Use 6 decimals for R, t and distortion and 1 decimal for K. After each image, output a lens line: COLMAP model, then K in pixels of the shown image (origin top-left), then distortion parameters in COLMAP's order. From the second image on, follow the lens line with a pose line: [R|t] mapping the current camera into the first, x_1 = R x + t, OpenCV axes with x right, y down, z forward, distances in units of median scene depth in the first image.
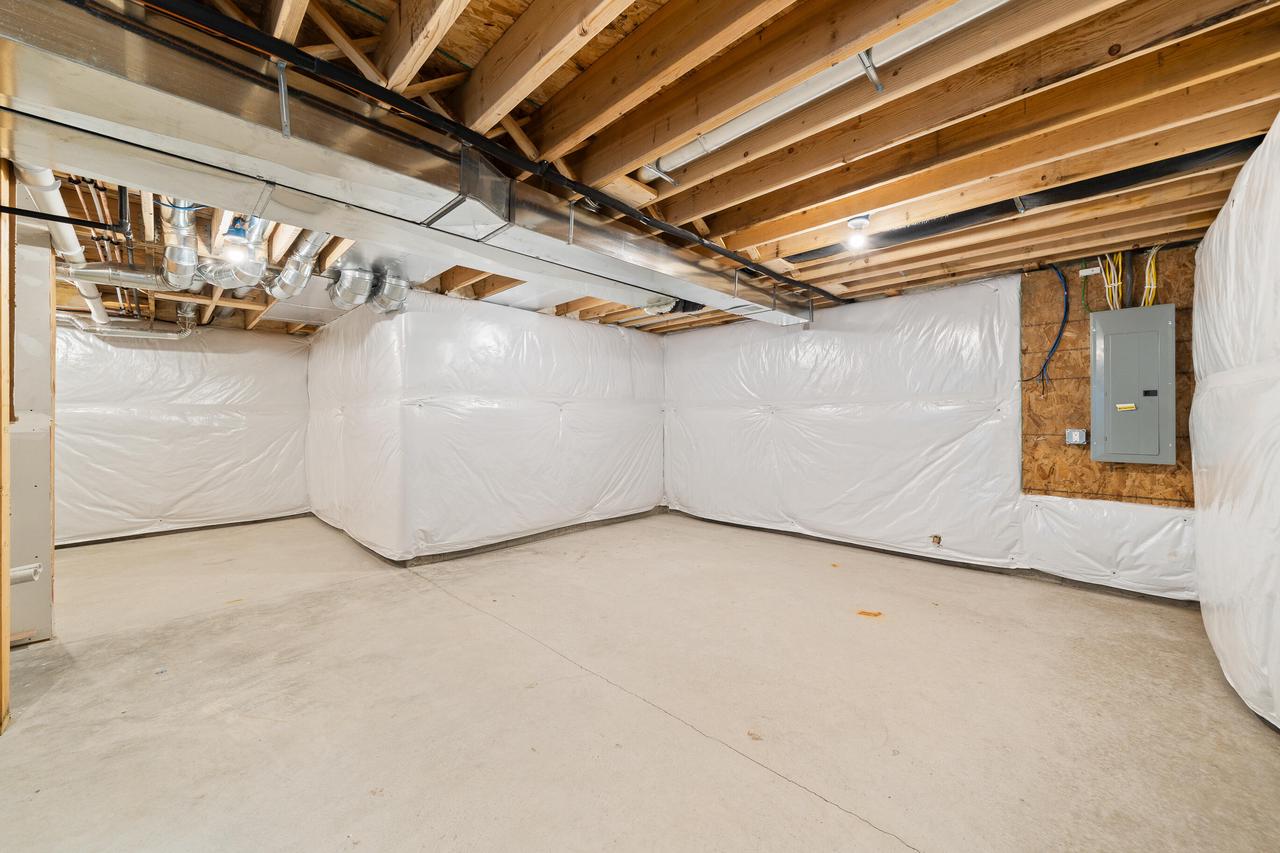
lens RADIAL K [[471.0, 0, 638.4], [0, 471.0, 414.7], [0, 0, 1]] dist [0.000694, -0.000397]
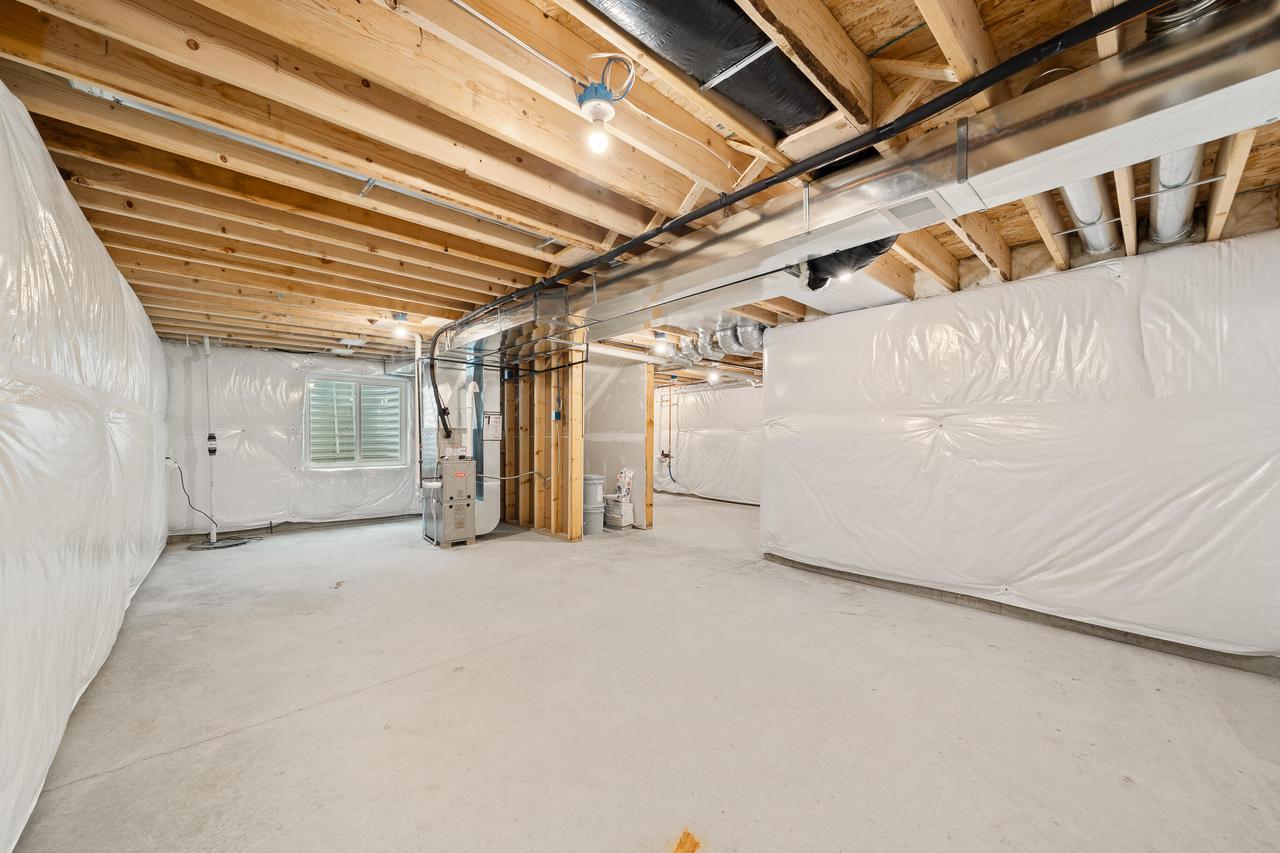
lens RADIAL K [[471.0, 0, 638.9], [0, 471.0, 435.9], [0, 0, 1]] dist [0.000694, -0.000397]
pose [[-0.051745, 0.002237, -0.998658, 0.720896], [0.002498, 0.999995, 0.002110, 0.003485], [0.998657, -0.002385, -0.051751, 0.728440]]
